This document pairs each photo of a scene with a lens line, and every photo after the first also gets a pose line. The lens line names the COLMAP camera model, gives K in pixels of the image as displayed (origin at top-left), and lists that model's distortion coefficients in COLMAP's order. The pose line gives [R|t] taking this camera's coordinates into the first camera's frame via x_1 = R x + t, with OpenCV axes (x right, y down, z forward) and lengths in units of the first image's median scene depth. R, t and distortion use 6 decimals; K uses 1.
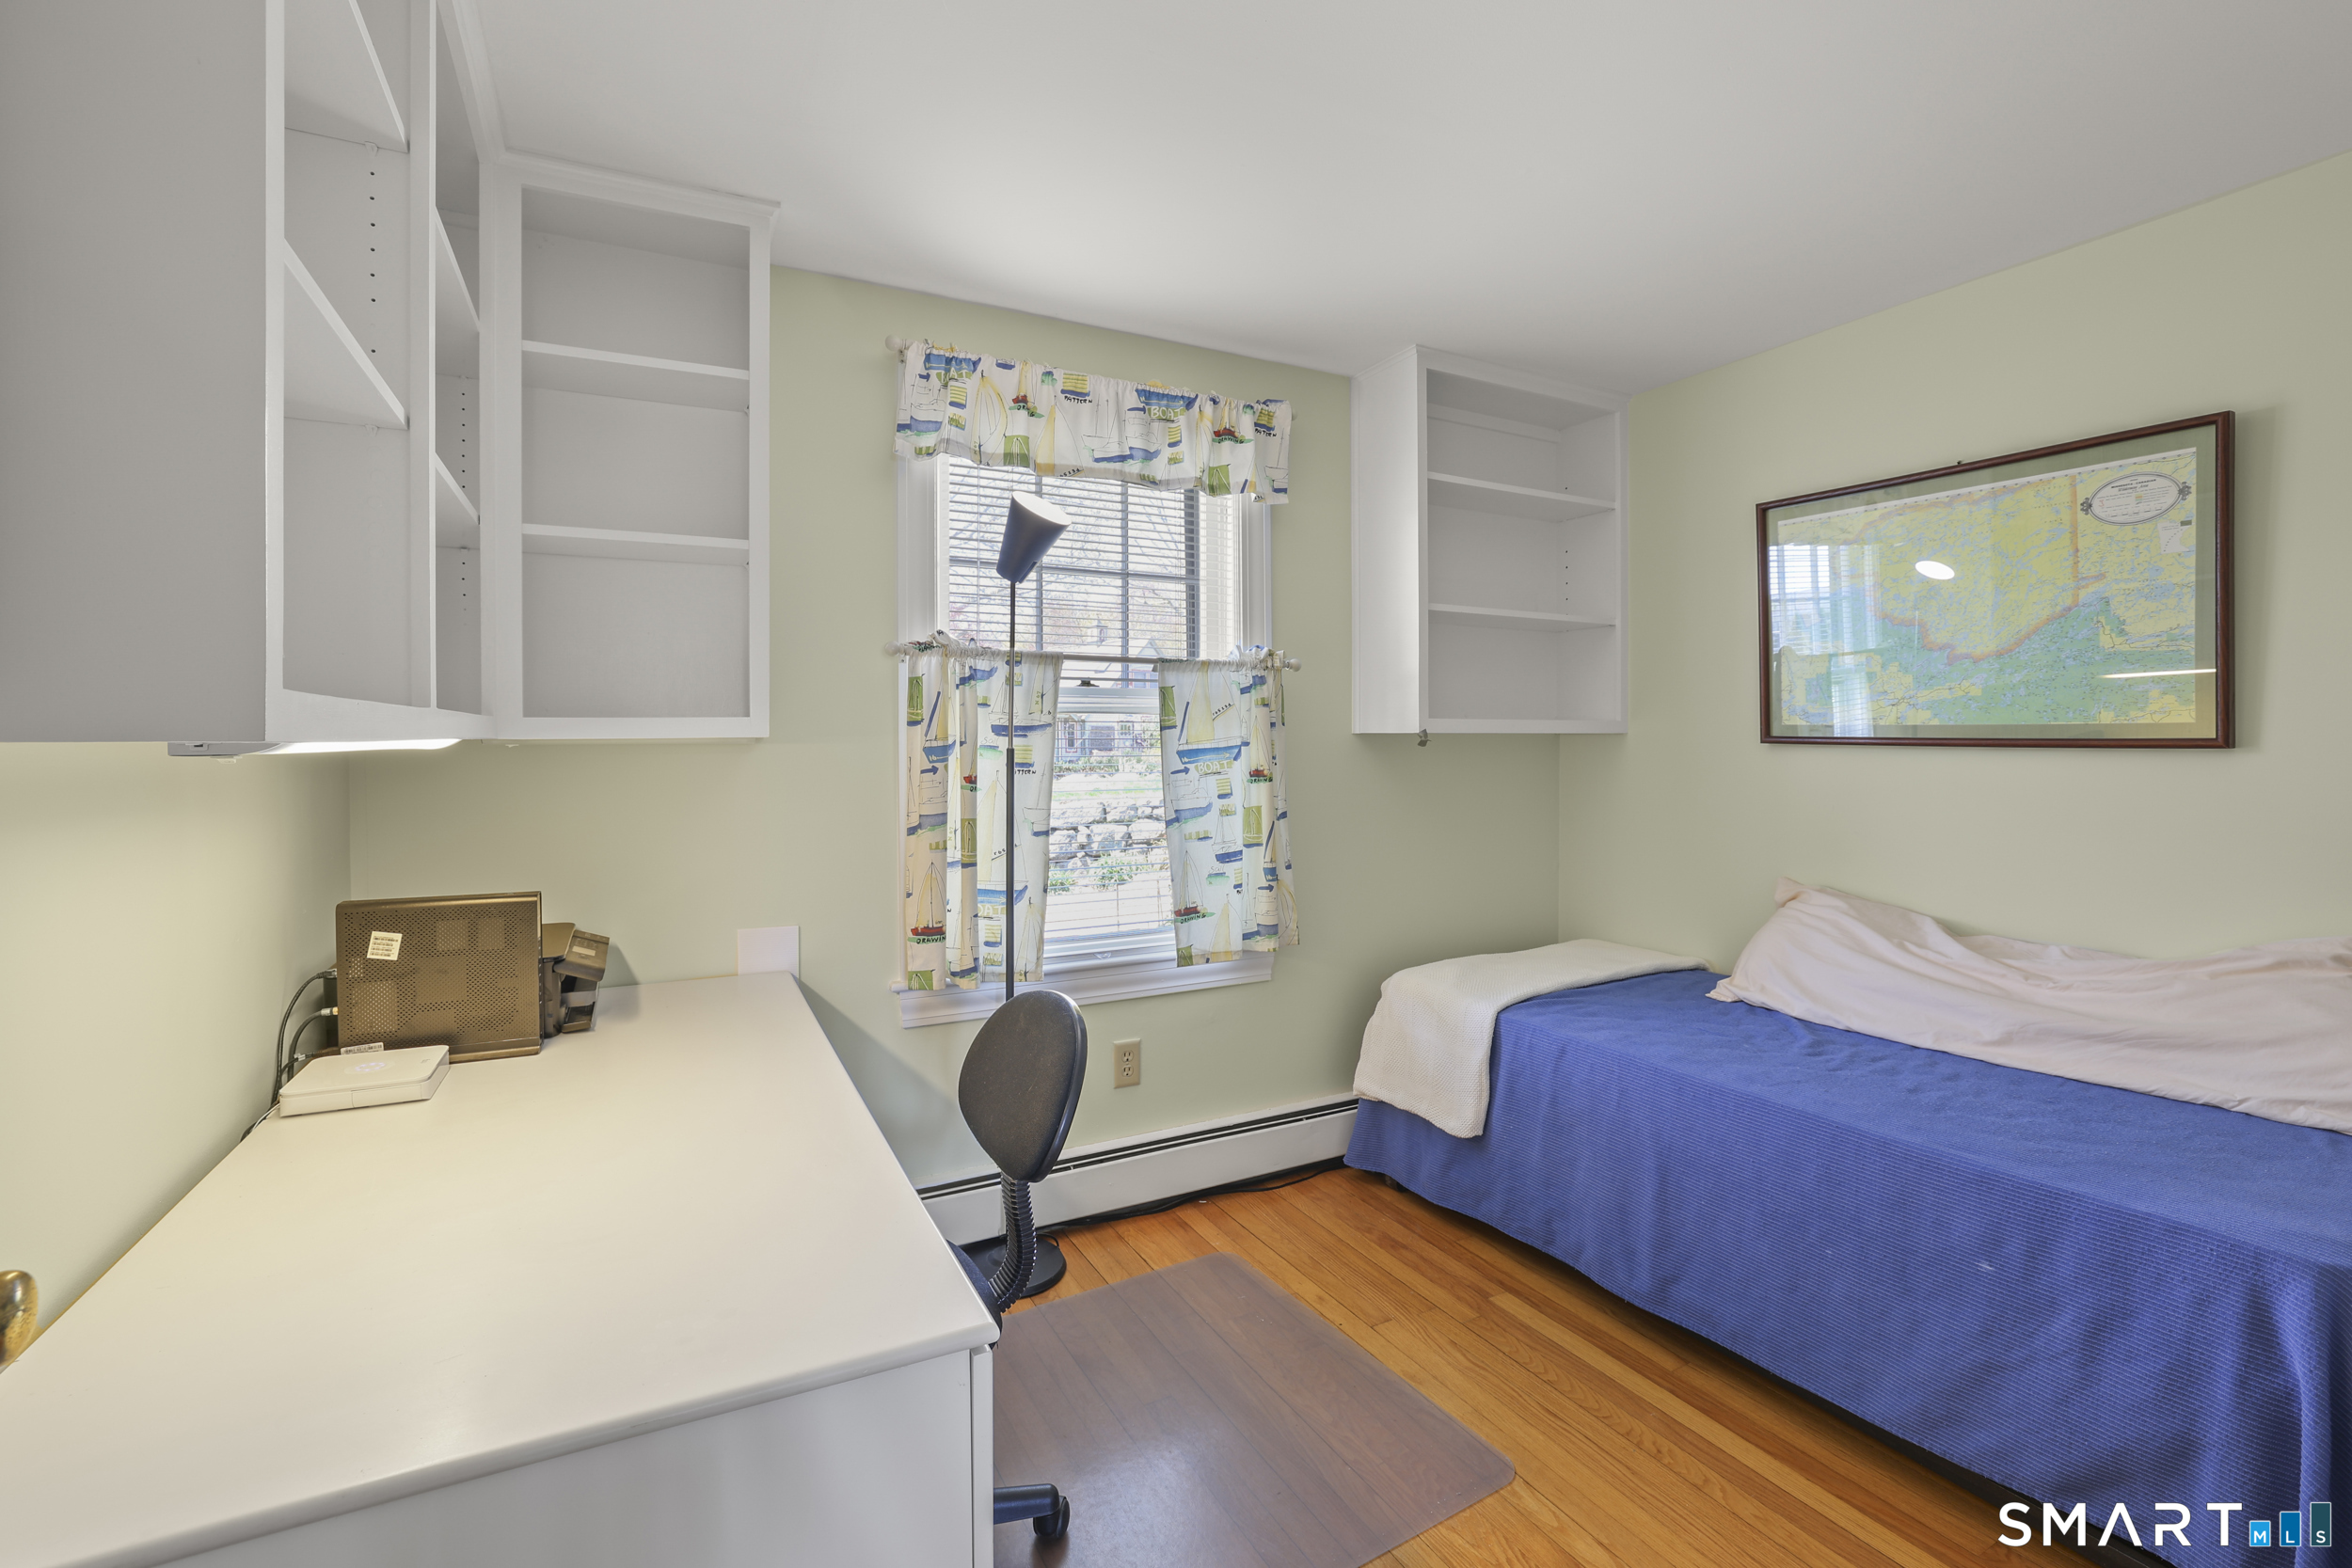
lens RADIAL K [[1066.3, 0, 1220.7], [0, 1066.3, 740.5], [0, 0, 1]] dist [-0.032571, 0.001280]
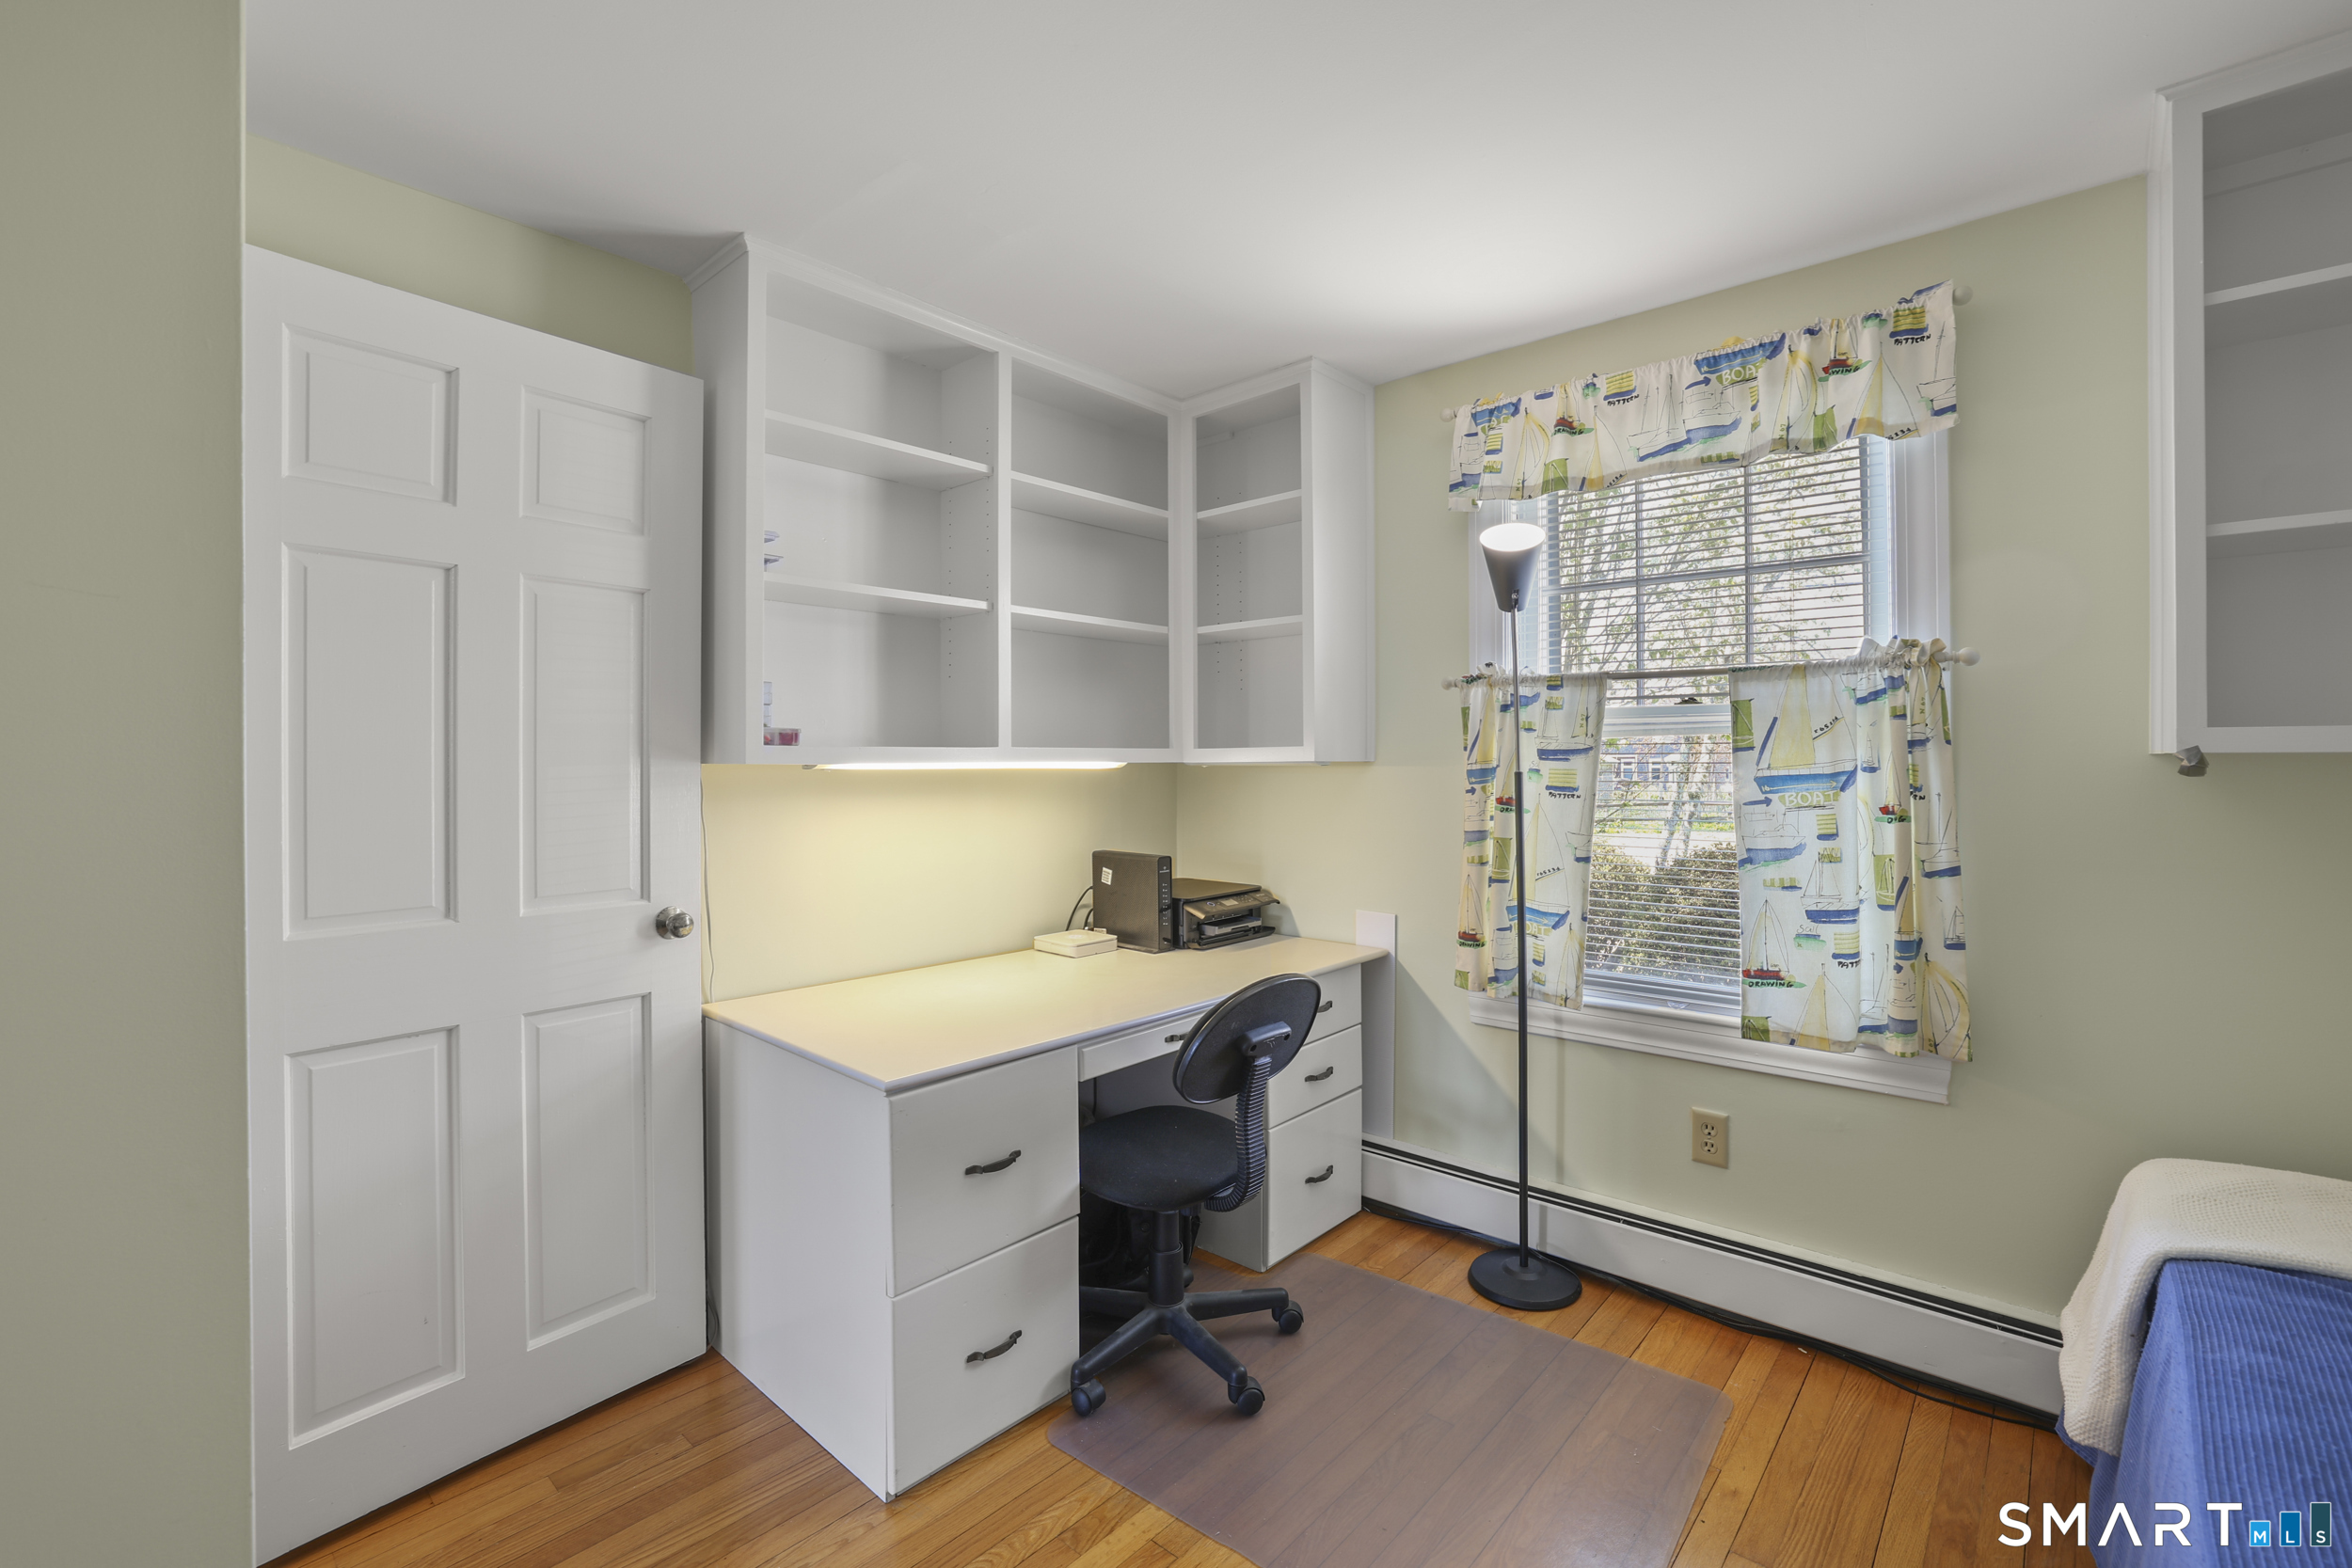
lens RADIAL K [[1018.1, 0, 1159.1], [0, 1018.1, 761.0], [0, 0, 1]] dist [-0.042942, 0.013883]
pose [[0.318035, -0.002671, -0.948075, 0.594875], [-0.004586, 0.999980, -0.004356, 0.002782], [0.948068, 0.005734, 0.318016, 0.345134]]
